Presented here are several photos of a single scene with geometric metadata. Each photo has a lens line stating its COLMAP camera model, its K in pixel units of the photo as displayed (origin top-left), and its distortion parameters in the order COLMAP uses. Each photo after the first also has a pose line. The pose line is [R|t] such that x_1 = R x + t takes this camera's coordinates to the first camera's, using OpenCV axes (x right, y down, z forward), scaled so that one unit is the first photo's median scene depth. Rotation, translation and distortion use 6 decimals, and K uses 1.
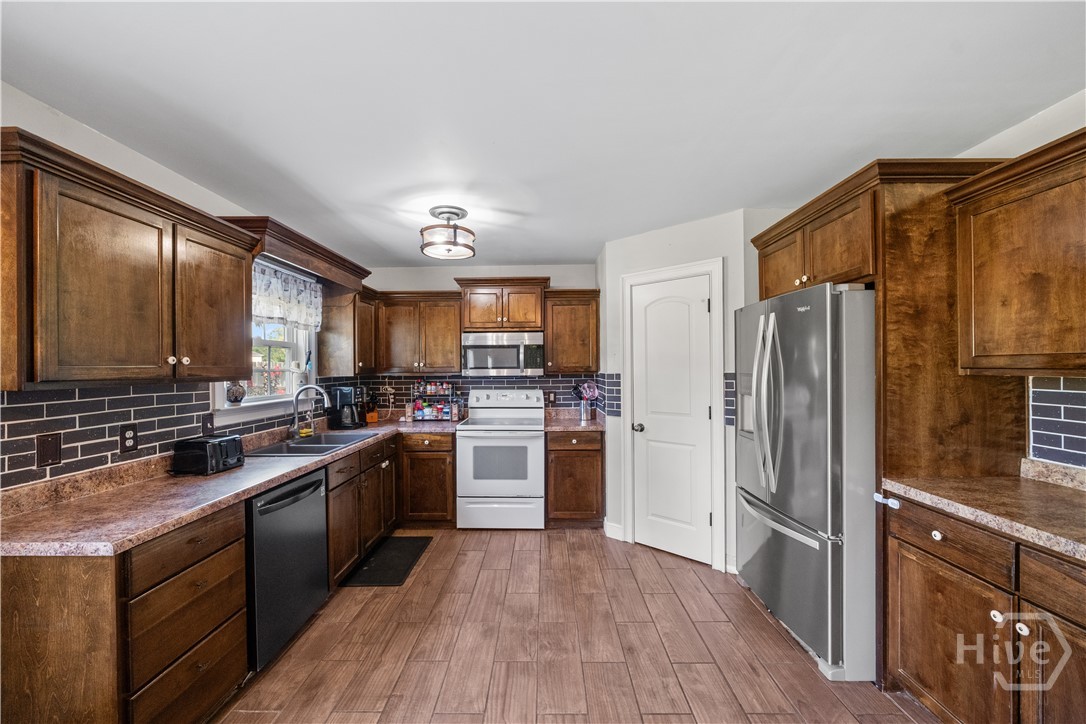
lens RADIAL K [[428.7, 0, 540.5], [0, 428.7, 366.2], [0, 0, 1]] dist [-0.000526, -0.000124]
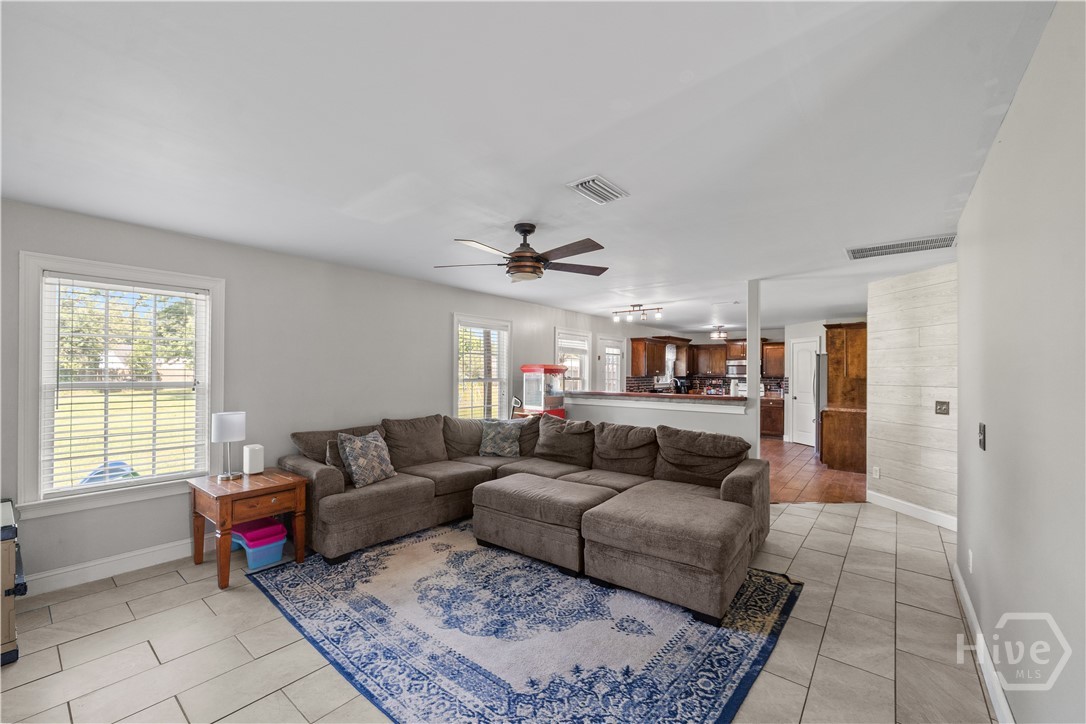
lens RADIAL K [[428.7, 0, 540.6], [0, 428.7, 369.1], [0, 0, 1]] dist [-0.000526, -0.000124]
pose [[0.785424, 0.009567, -0.618884, 0.567136], [-0.012127, 0.999926, 0.000067, -0.012455], [0.618840, 0.007452, 0.785482, -1.823975]]
